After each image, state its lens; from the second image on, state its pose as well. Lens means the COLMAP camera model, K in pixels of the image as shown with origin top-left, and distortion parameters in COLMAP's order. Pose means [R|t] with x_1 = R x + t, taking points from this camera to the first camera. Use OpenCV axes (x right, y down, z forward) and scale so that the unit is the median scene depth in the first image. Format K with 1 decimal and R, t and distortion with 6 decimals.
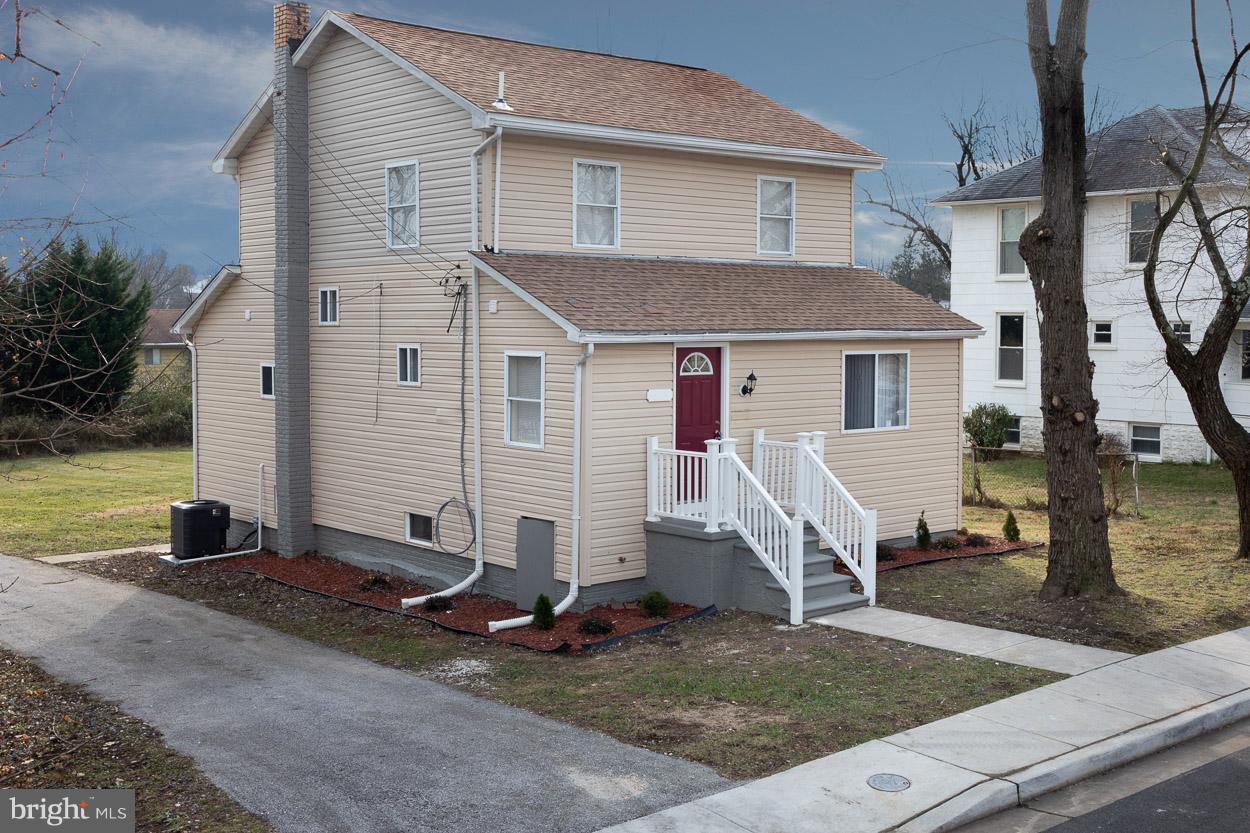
lens RADIAL K [[1482.1, 0, 625.0], [0, 1482.1, 416.5], [0, 0, 1]] dist [-0.036756, -0.001185]
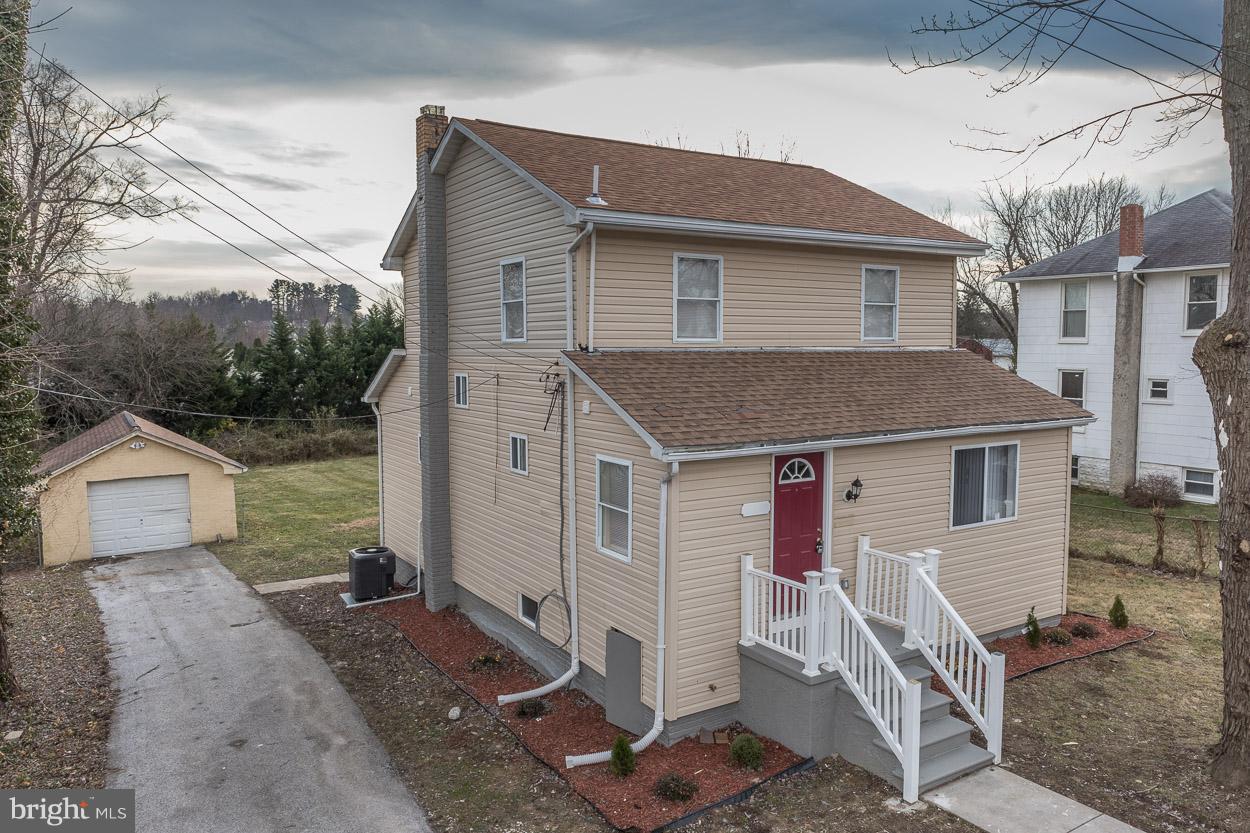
lens RADIAL K [[899.3, 0, 625.0], [0, 899.3, 416.5], [0, 0, 1]] dist [-0.028220, 0.002517]
pose [[0.987908, 0.006814, -0.154889, 0.028018], [-0.004428, 0.999866, 0.015749, -0.076858], [0.154975, -0.014873, 0.987806, 0.414514]]
